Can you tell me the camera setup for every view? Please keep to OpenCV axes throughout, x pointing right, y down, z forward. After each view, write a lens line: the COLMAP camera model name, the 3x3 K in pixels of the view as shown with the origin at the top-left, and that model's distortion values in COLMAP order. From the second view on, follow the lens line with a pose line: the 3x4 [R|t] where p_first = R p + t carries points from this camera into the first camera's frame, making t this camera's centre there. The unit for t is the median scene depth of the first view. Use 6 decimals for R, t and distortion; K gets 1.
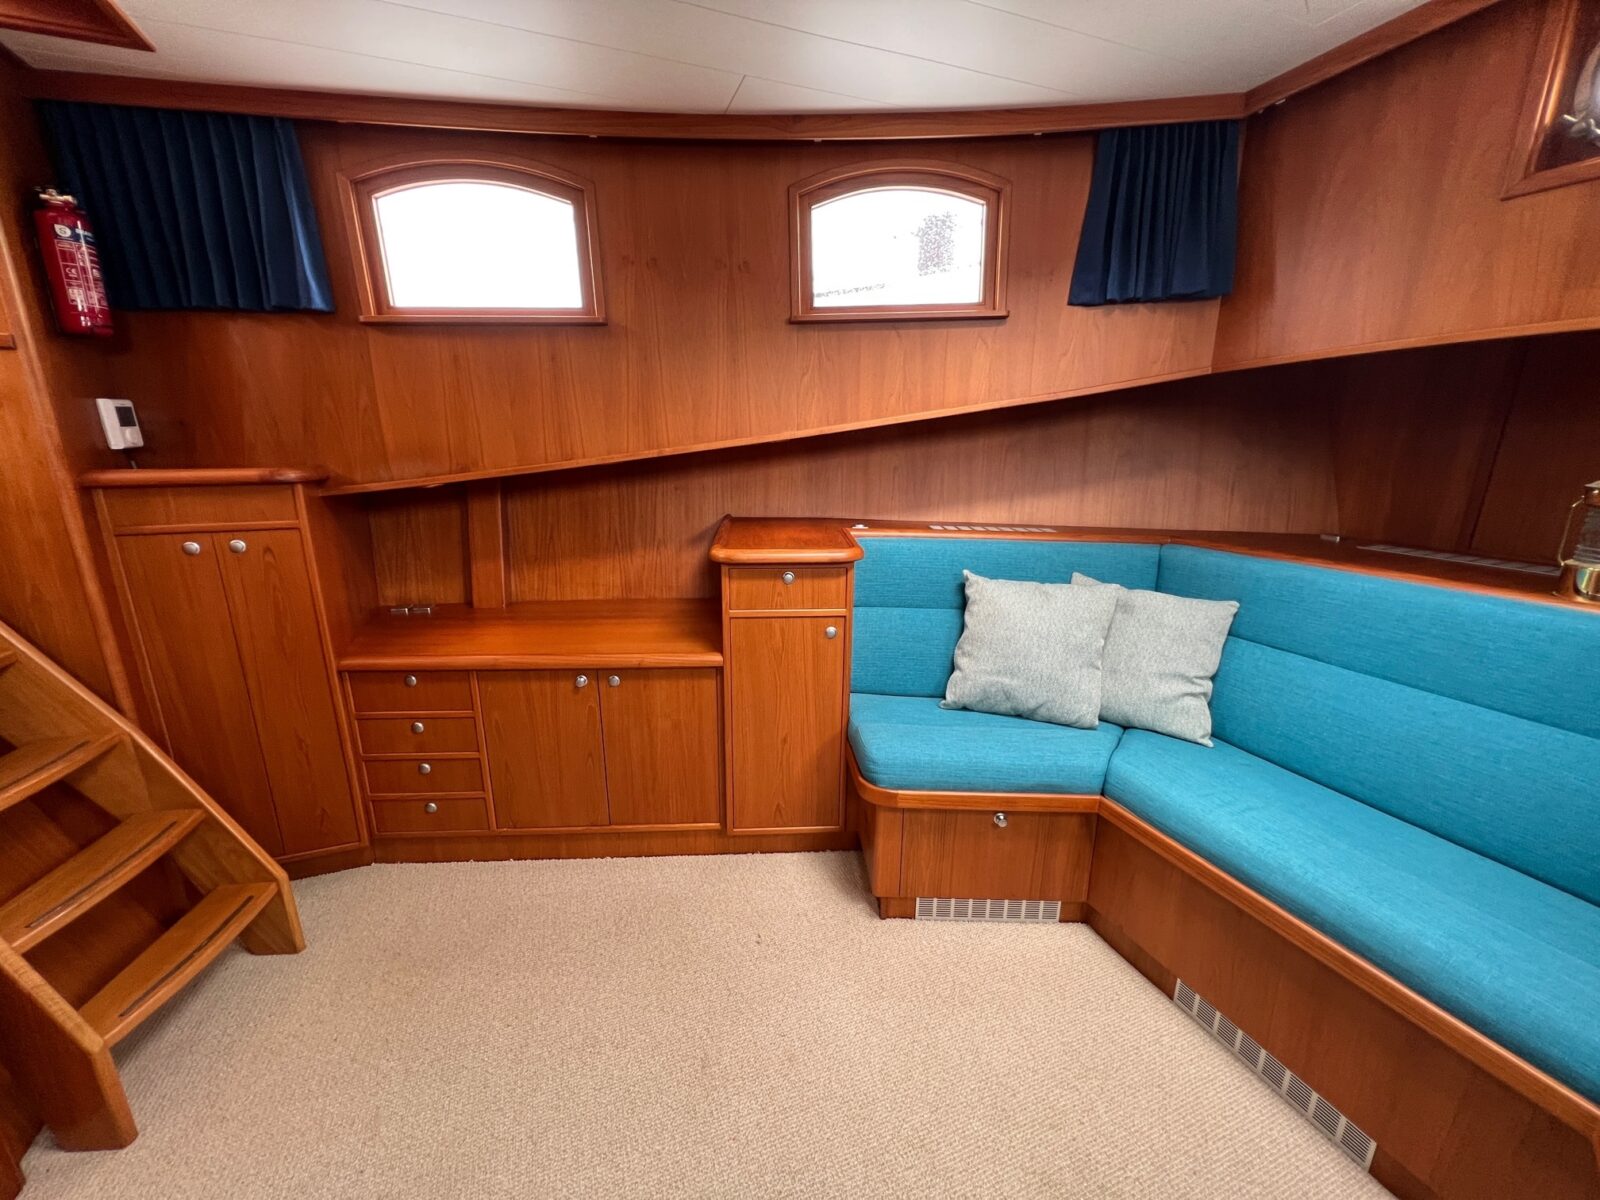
lens RADIAL K [[637.7, 0, 799.0], [0, 637.7, 597.7], [0, 0, 1]] dist [-0.000906, 0.000631]
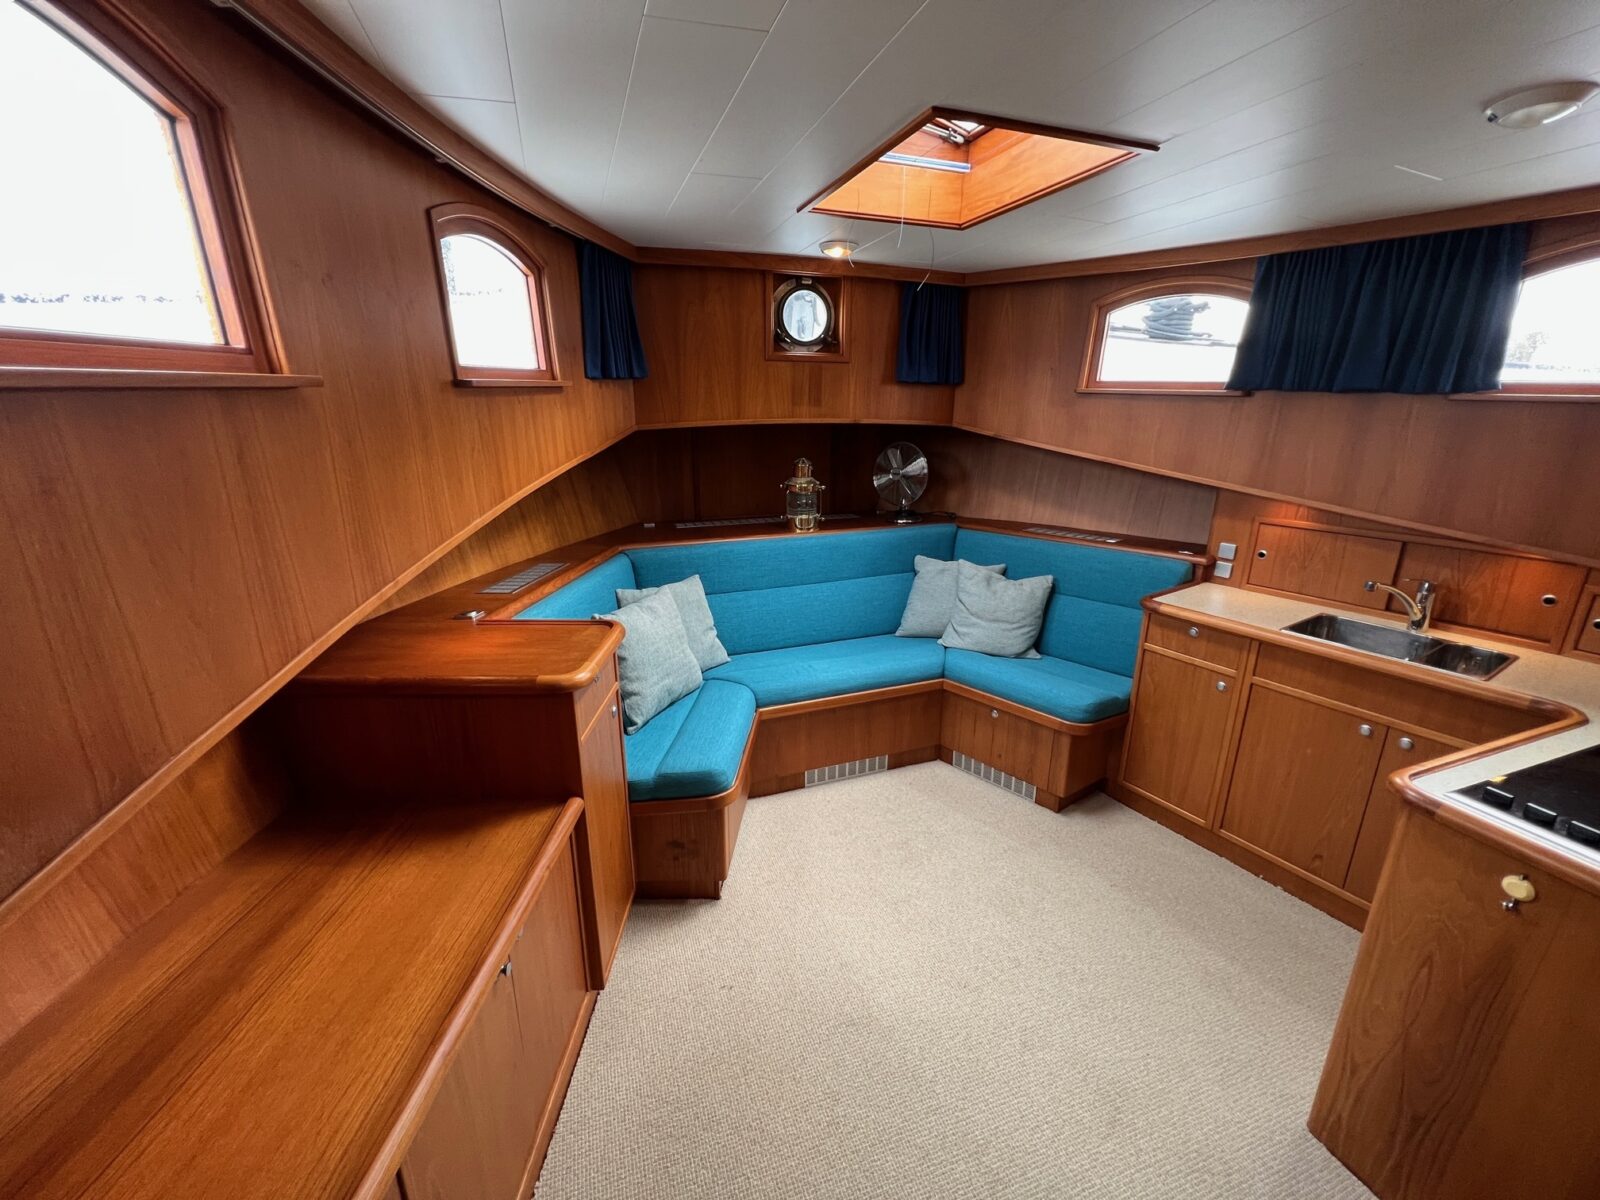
lens RADIAL K [[637.7, 0, 801.0], [0, 637.7, 600.9], [0, 0, 1]] dist [-0.000906, 0.000631]
pose [[0.045707, -0.296213, 0.954028, -0.849423], [0.252855, 0.927356, 0.275818, -0.310683], [-0.966424, 0.228624, 0.117286, 0.589346]]
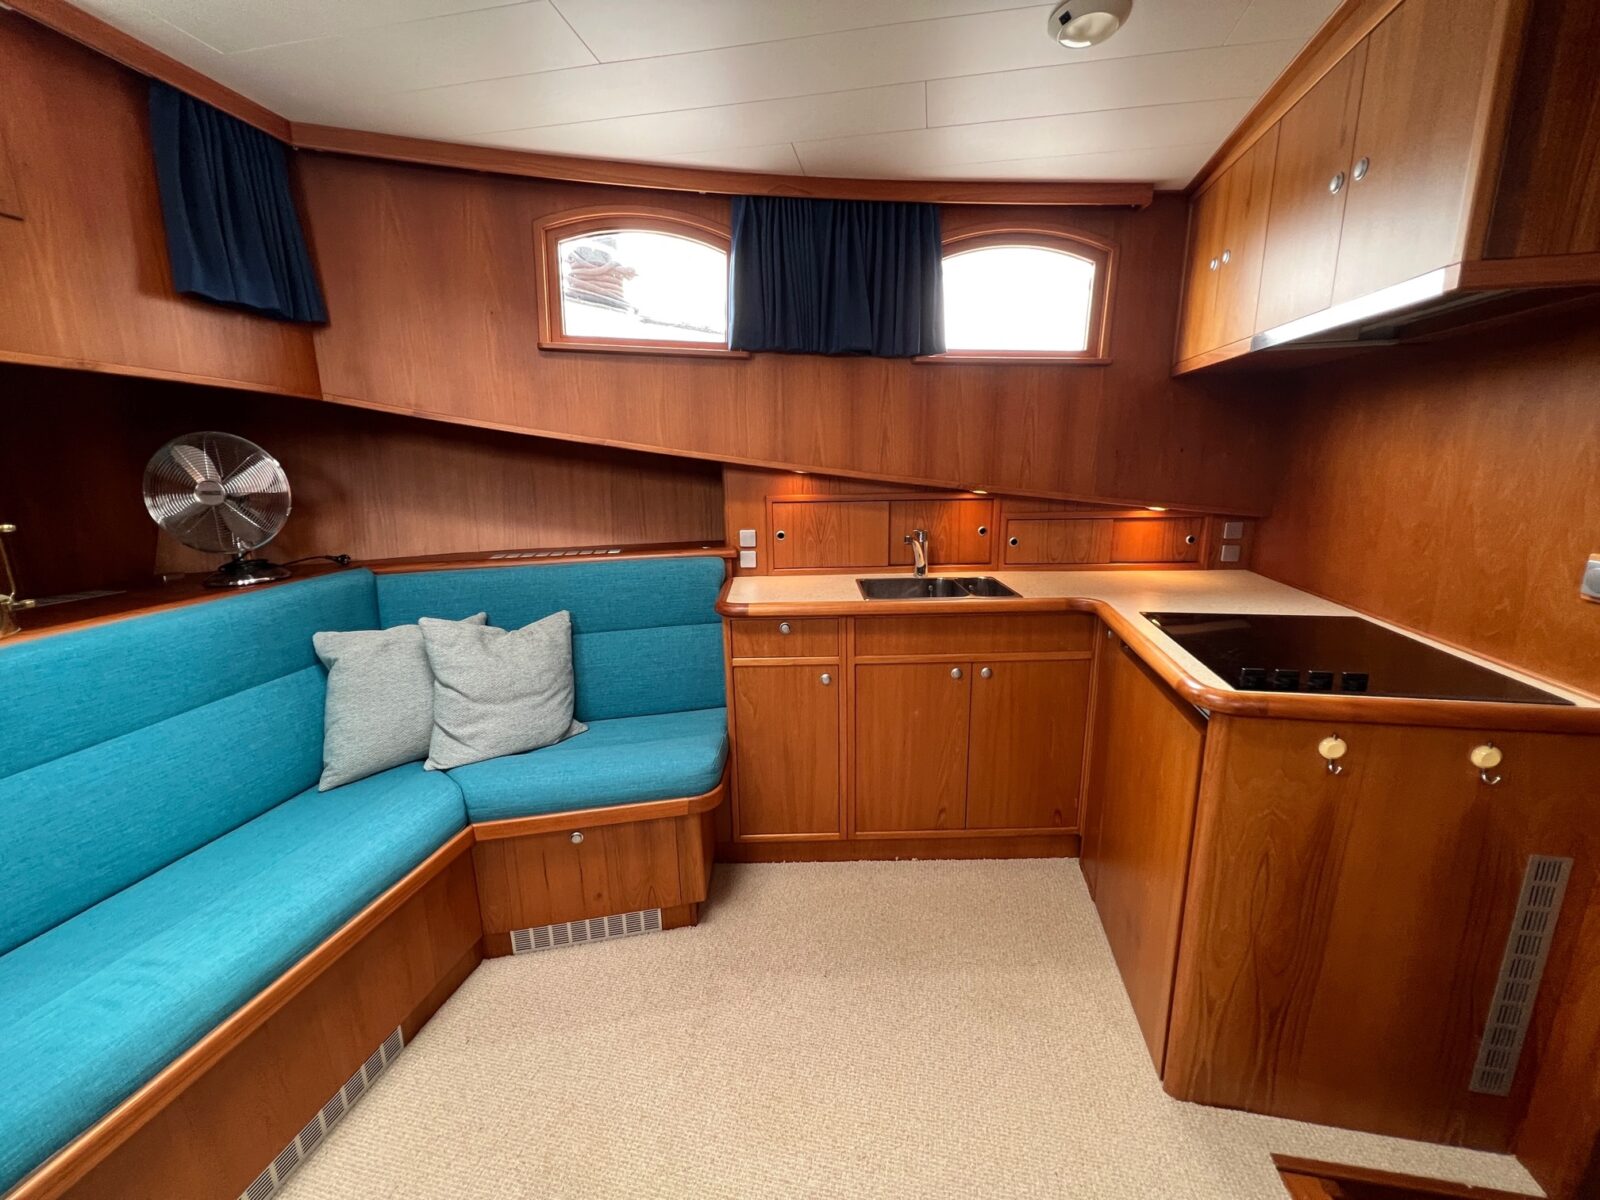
lens RADIAL K [[637.7, 0, 799.2], [0, 637.7, 600.1], [0, 0, 1]] dist [-0.000906, 0.000631]
pose [[-0.825654, -0.116260, 0.552068, -0.218617], [0.153961, 0.894965, 0.418729, -0.189871], [-0.542763, 0.430722, -0.721031, 0.735181]]
